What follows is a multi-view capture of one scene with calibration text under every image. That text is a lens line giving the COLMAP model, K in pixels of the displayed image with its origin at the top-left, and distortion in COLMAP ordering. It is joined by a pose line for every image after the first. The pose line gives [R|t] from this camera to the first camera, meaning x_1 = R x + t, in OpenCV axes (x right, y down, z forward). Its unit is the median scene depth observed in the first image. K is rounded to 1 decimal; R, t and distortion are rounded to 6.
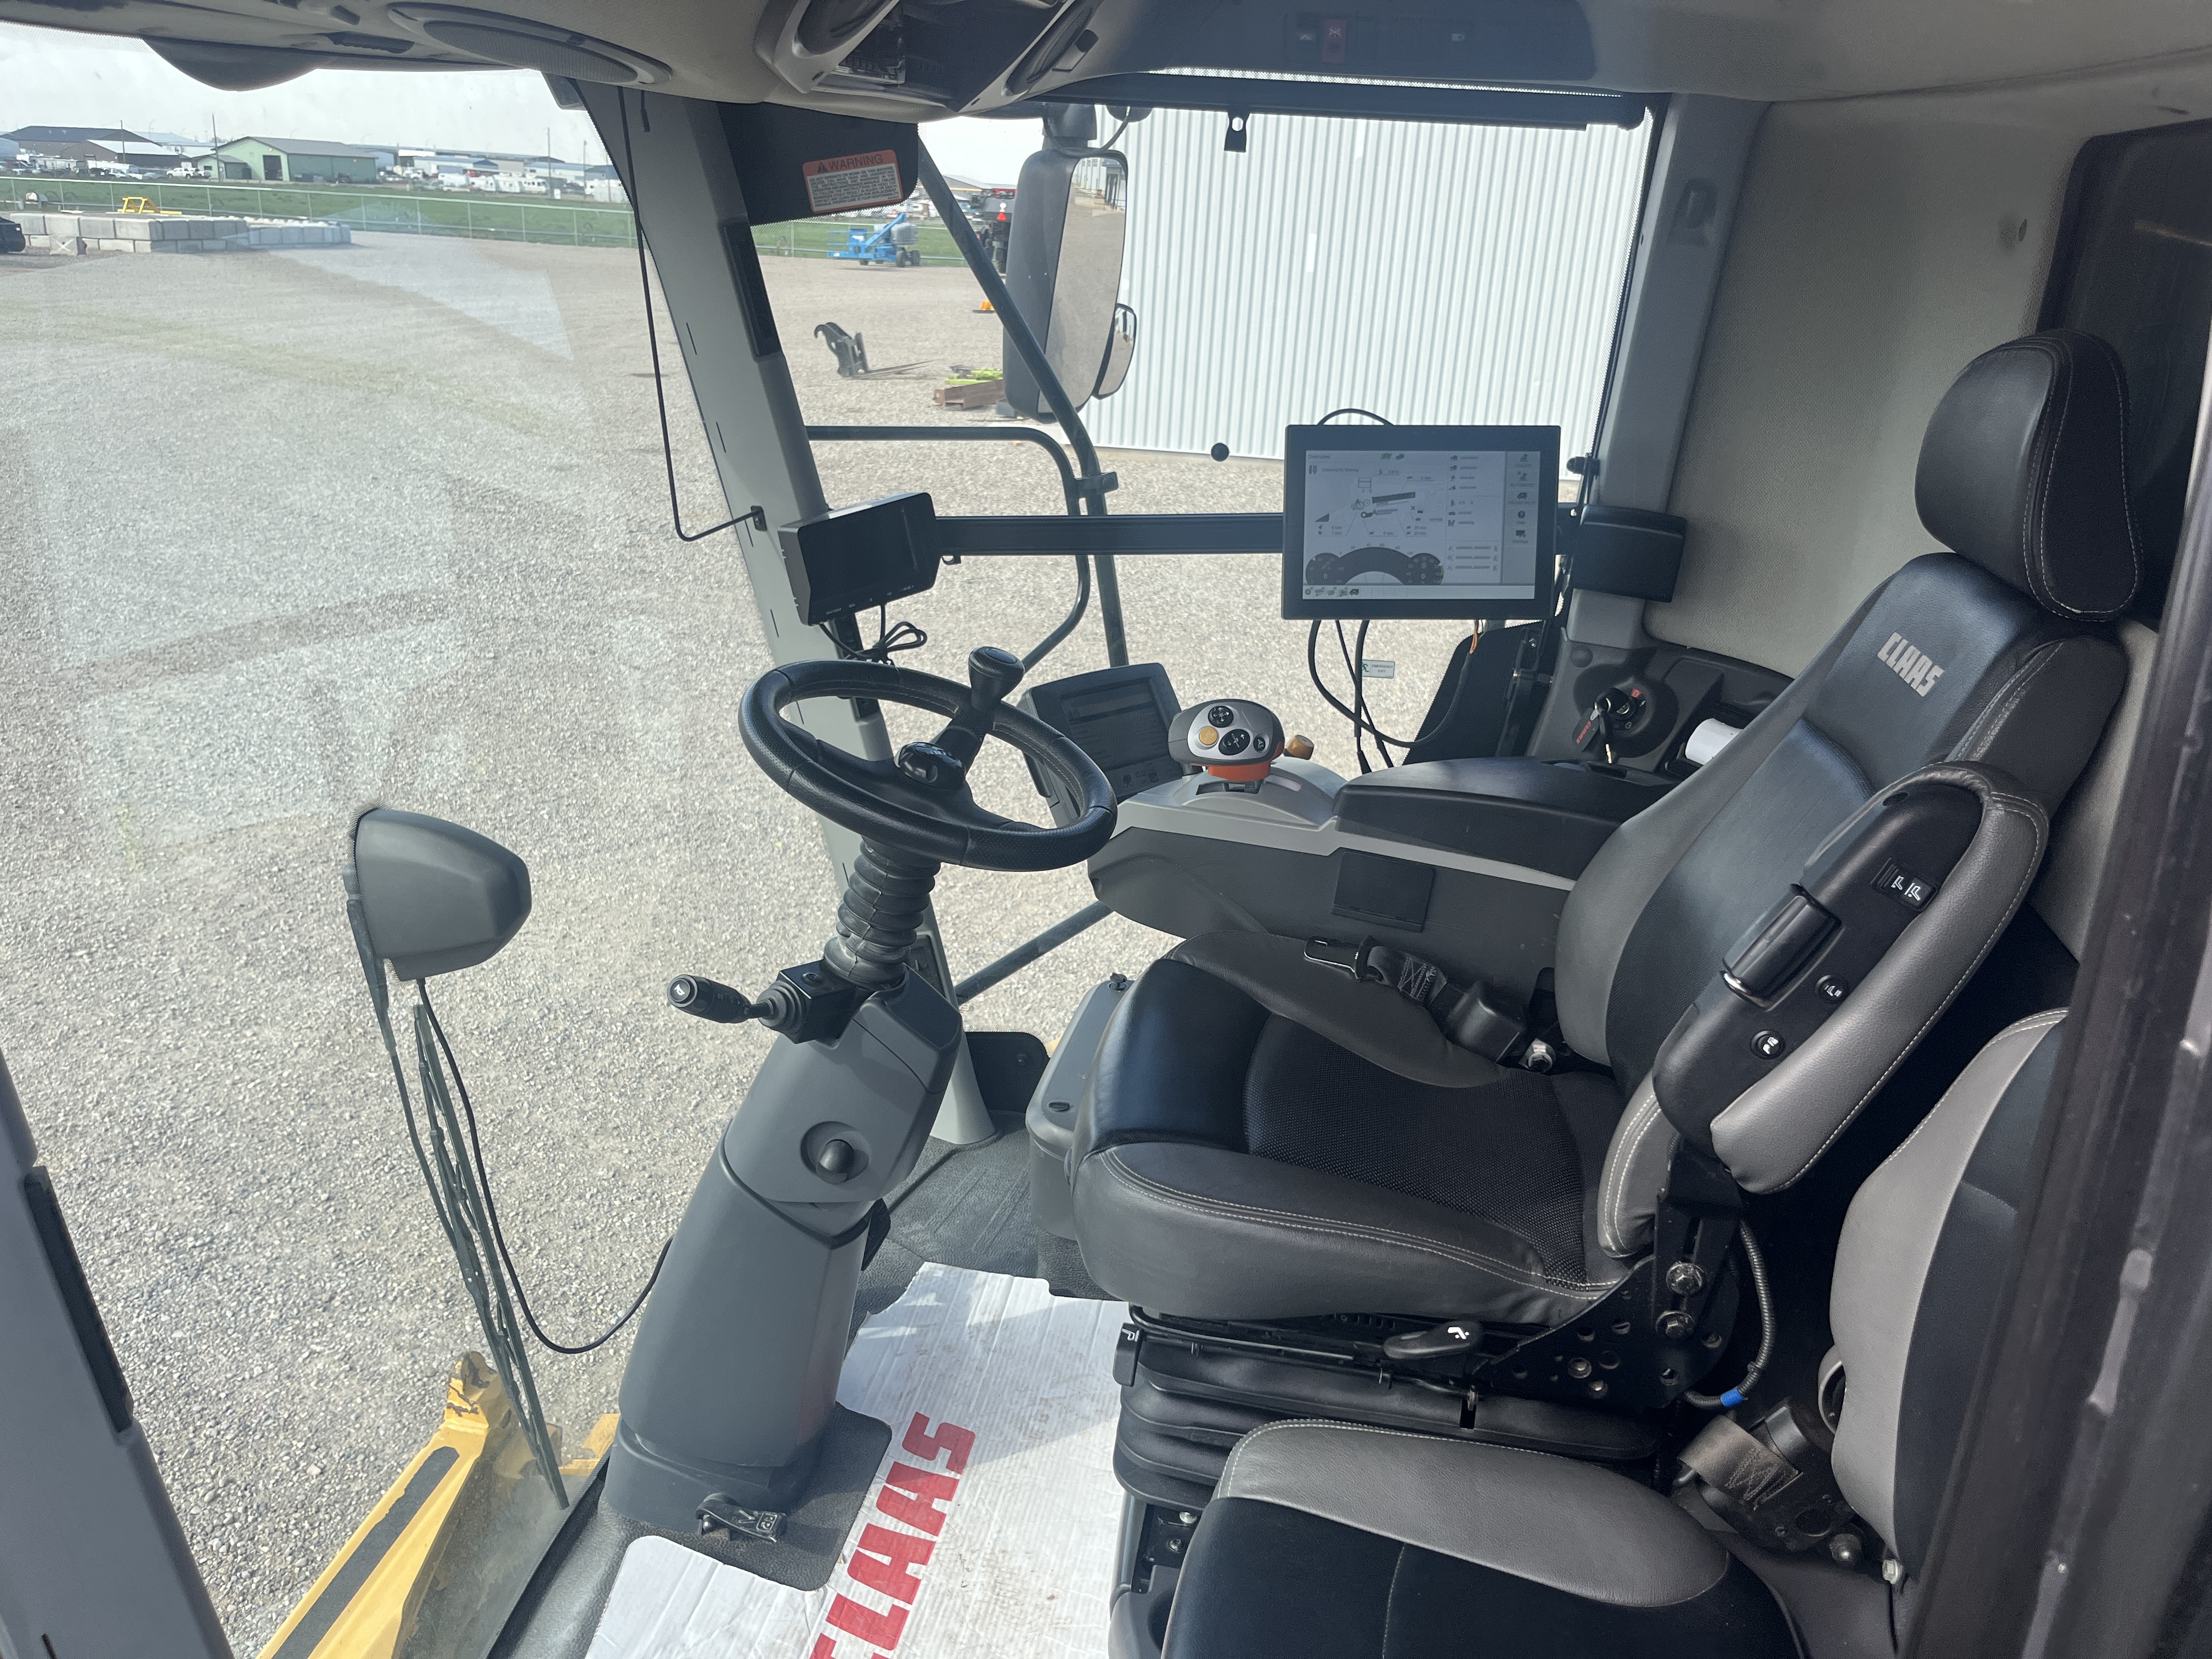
lens RADIAL K [[1824.4, 0, 1106.0], [0, 1824.4, 829.5], [0, 0, 1]] dist [0.061512, -0.113189]
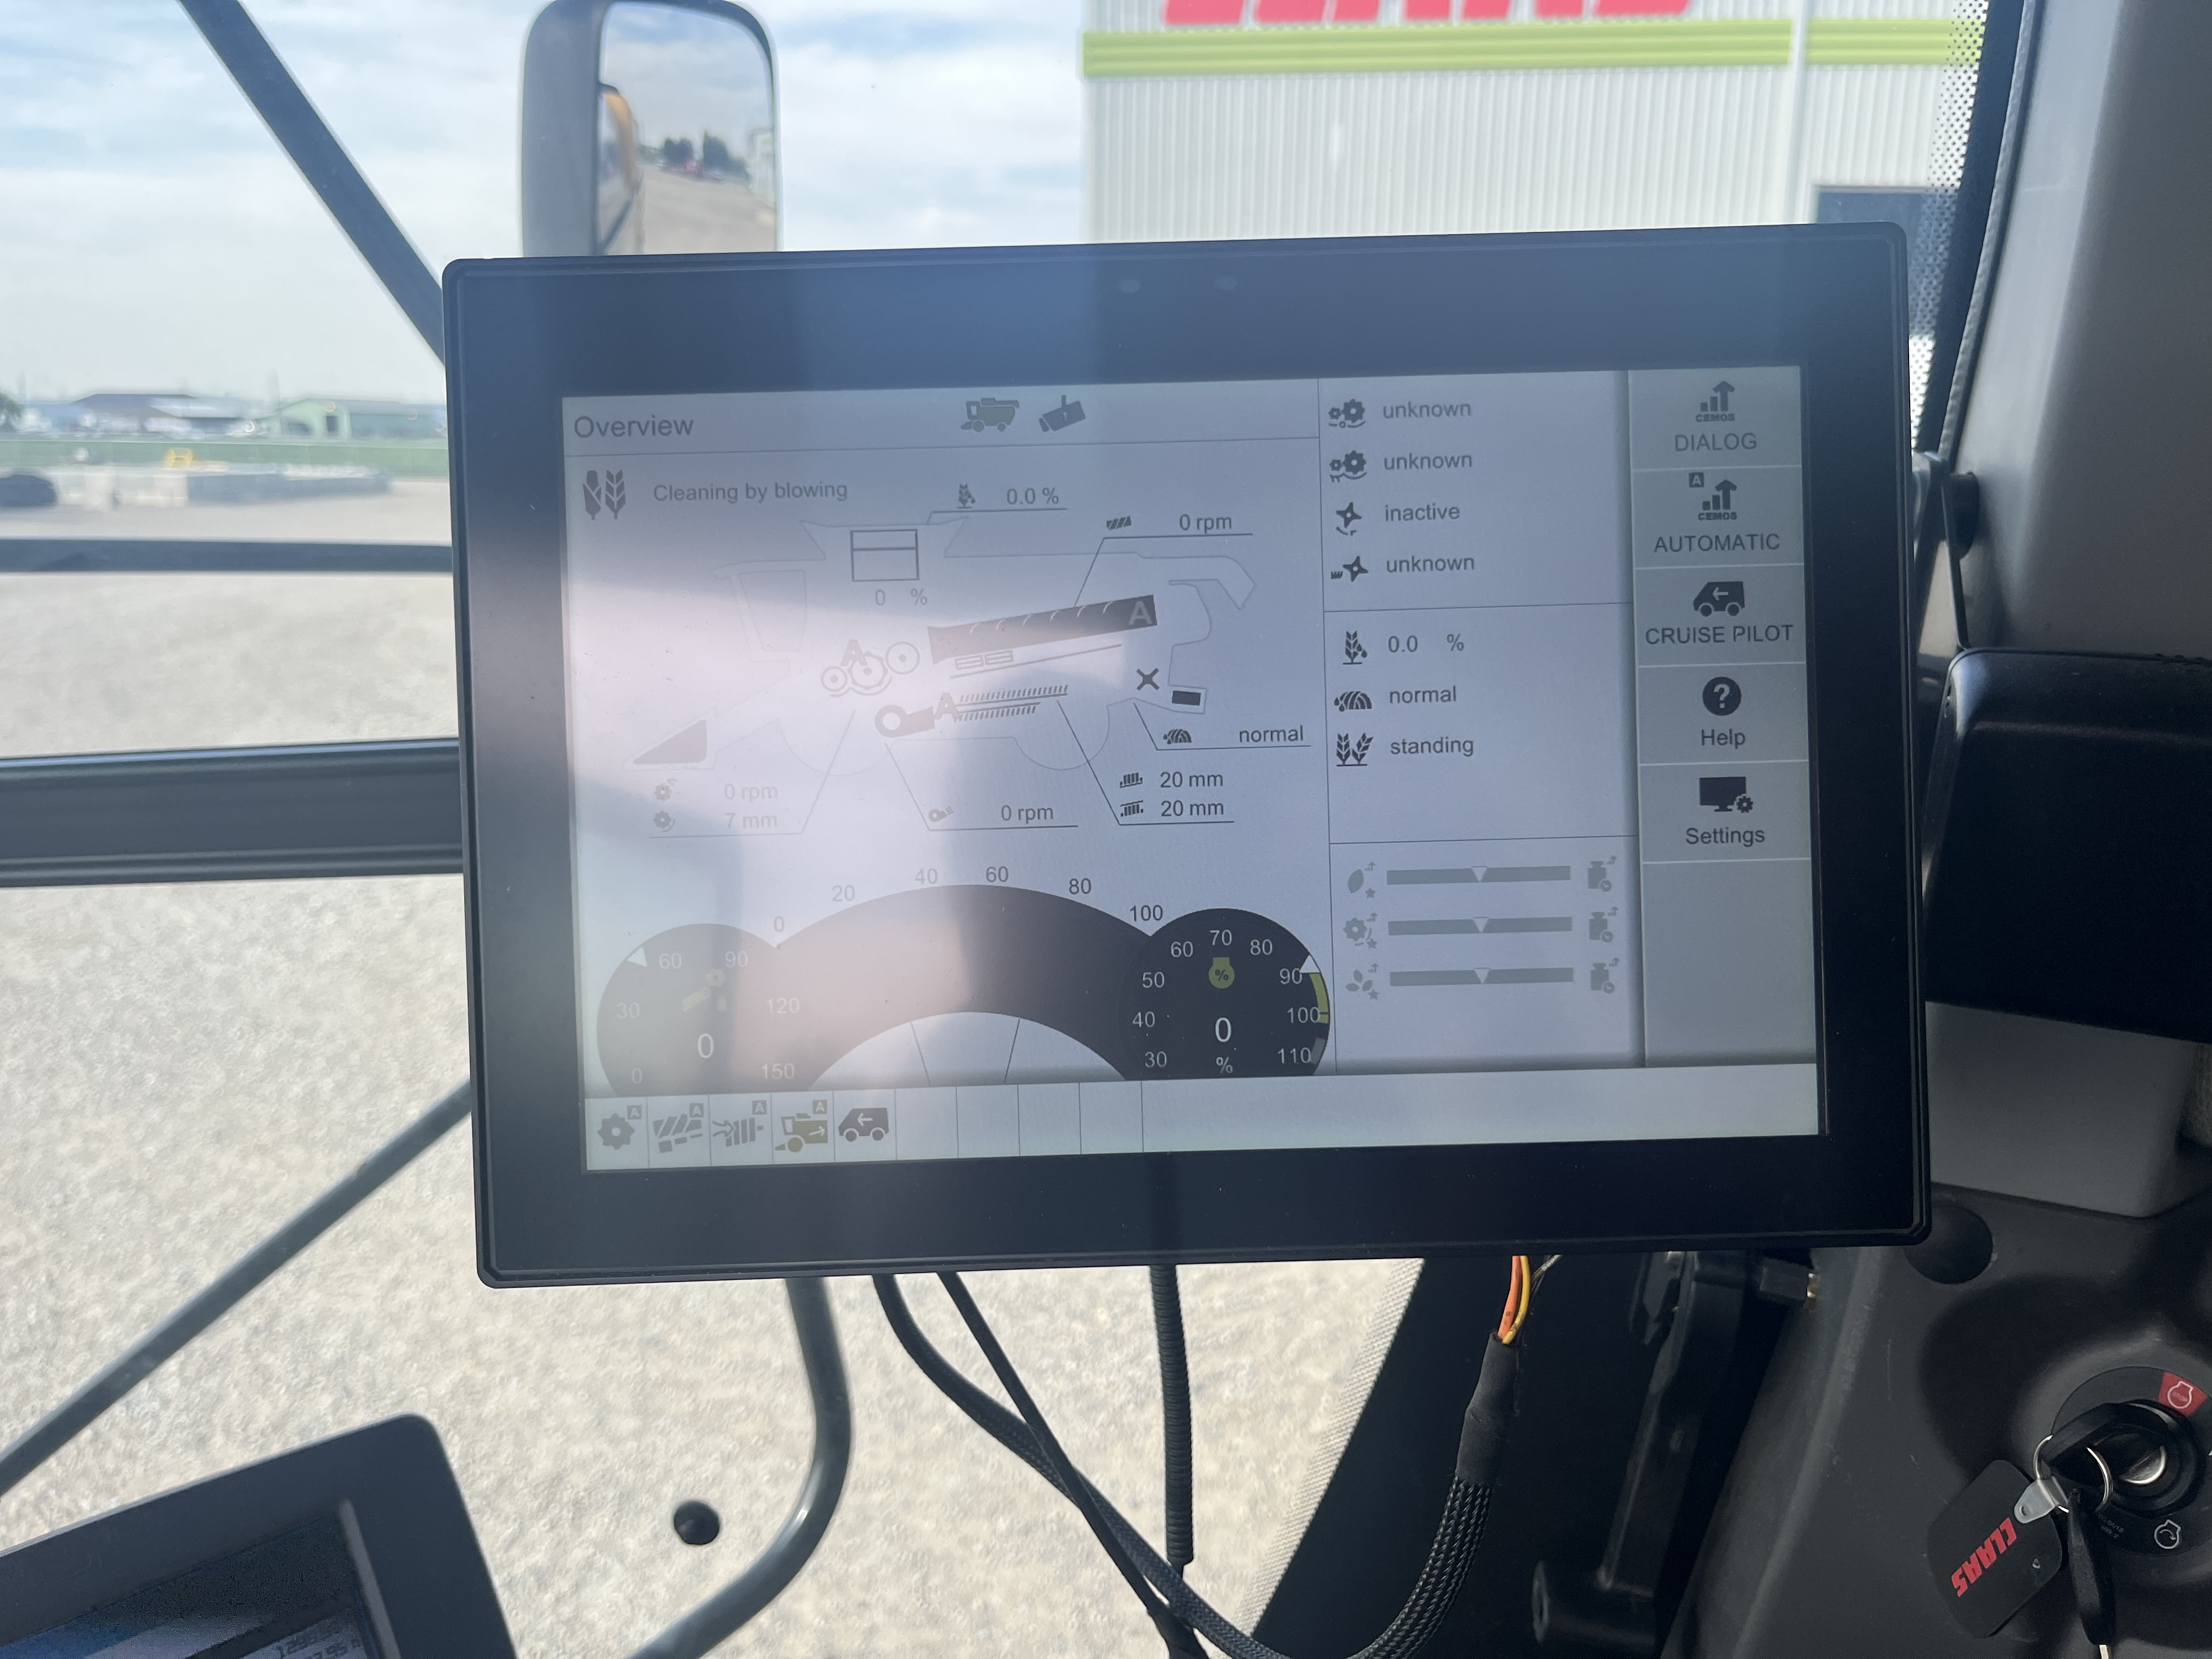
lens RADIAL K [[1824.4, 0, 1106.0], [0, 1824.4, 829.5], [0, 0, 1]] dist [0.061512, -0.113189]
pose [[0.998948, -0.031529, -0.033291, 0.153593], [0.027457, 0.992824, -0.116389, -0.125337], [0.036722, 0.115352, 0.992646, 0.737402]]
